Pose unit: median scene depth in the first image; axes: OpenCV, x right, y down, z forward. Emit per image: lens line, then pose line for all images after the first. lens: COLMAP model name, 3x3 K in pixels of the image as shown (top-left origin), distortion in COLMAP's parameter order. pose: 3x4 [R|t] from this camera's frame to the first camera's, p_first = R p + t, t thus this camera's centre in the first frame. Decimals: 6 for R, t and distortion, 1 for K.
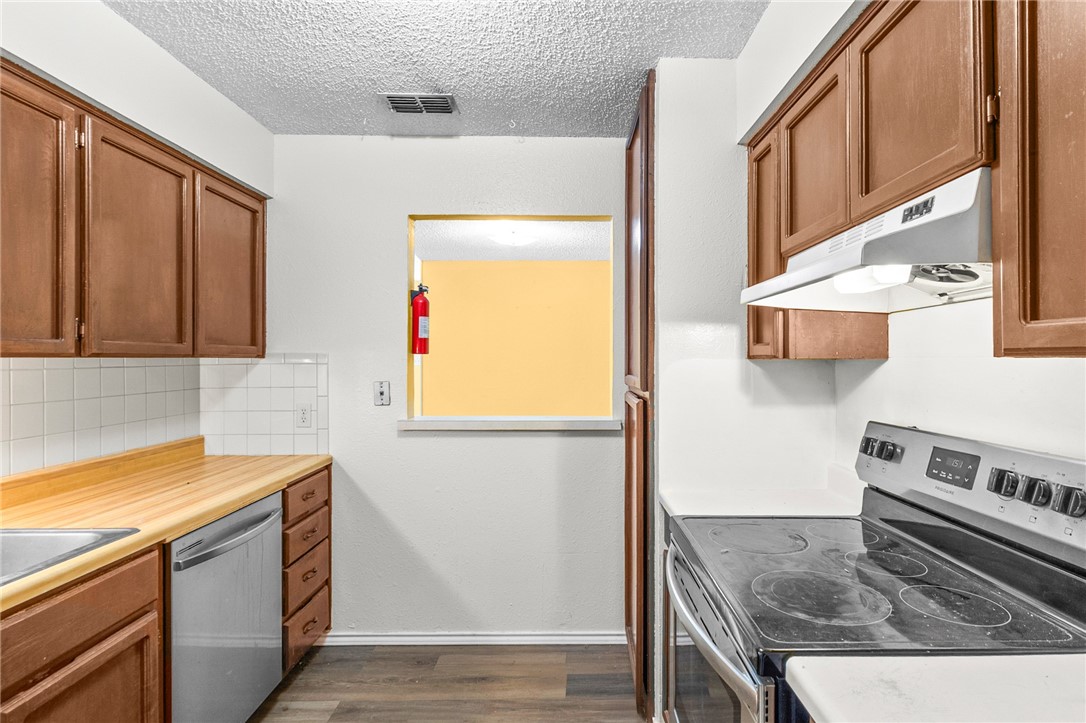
lens RADIAL K [[543.0, 0, 572.3], [0, 543.0, 358.4], [0, 0, 1]] dist [-0.000512, 0.000553]
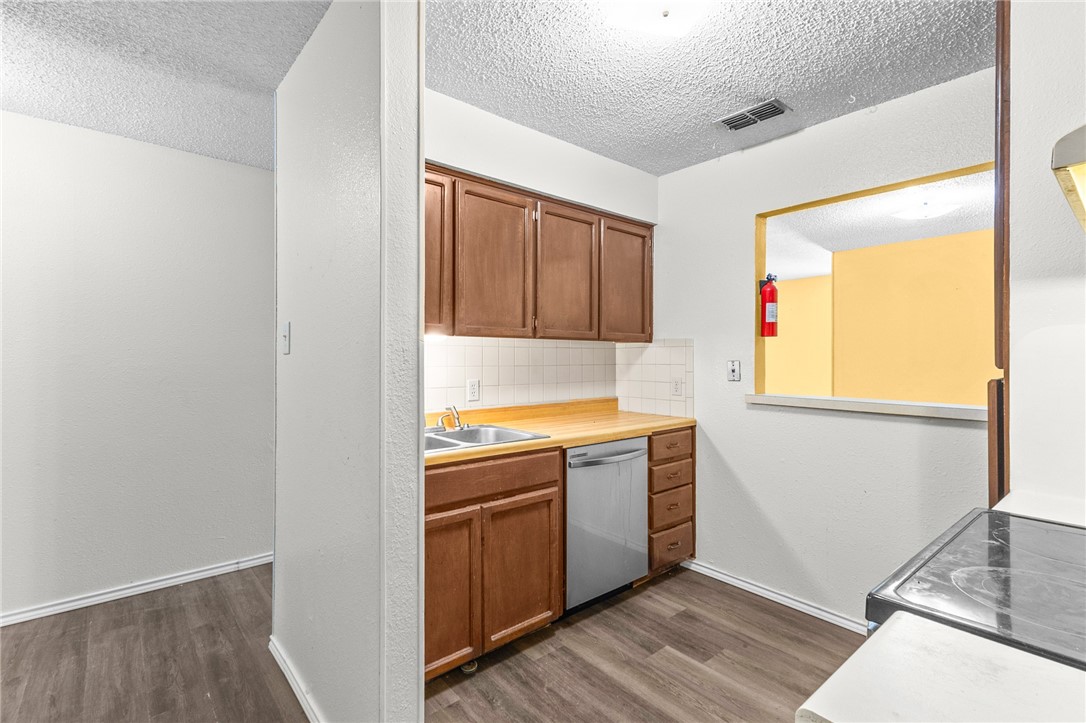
lens RADIAL K [[500.5, 0, 540.0], [0, 500.5, 354.5], [0, 0, 1]] dist [0.008908, -0.000018]
pose [[0.632149, -0.003815, -0.774838, 0.282746], [-0.002290, 0.999974, -0.006792, 0.046770], [0.774844, 0.006068, 0.632124, -0.015923]]
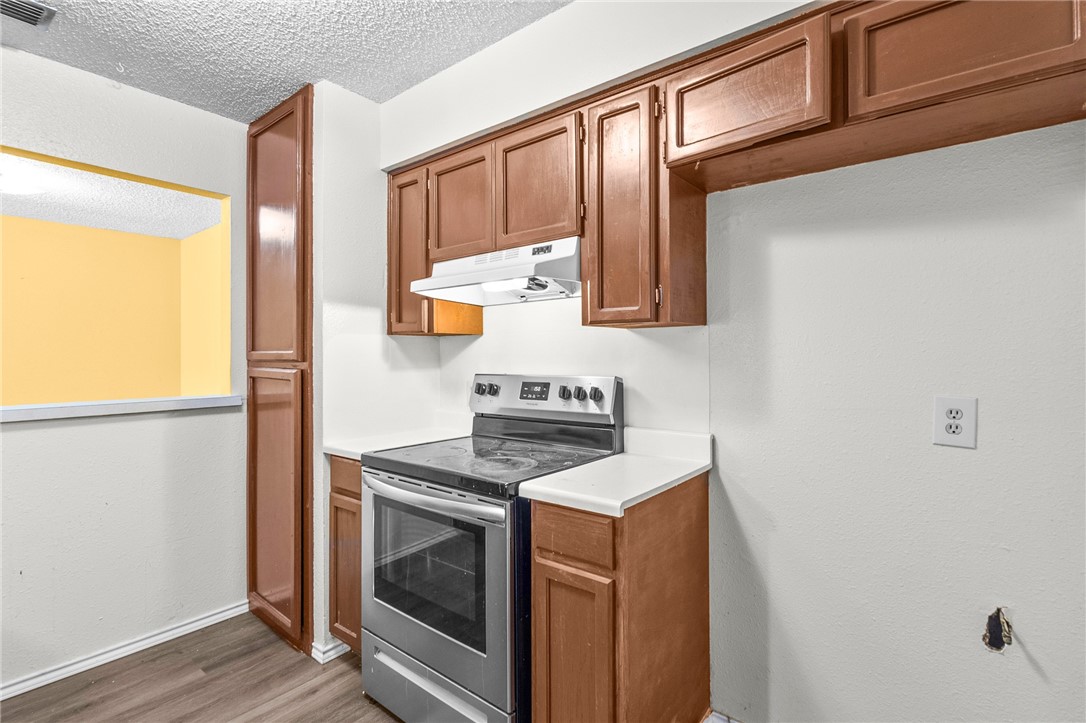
lens RADIAL K [[504.6, 0, 538.1], [0, 504.6, 349.5], [0, 0, 1]] dist [-0.002078, 0.000061]
pose [[0.642078, 0.004088, 0.766628, -0.359067], [0.002401, 0.999970, -0.007343, 0.043857], [-0.766636, 0.006555, 0.642049, -0.060118]]
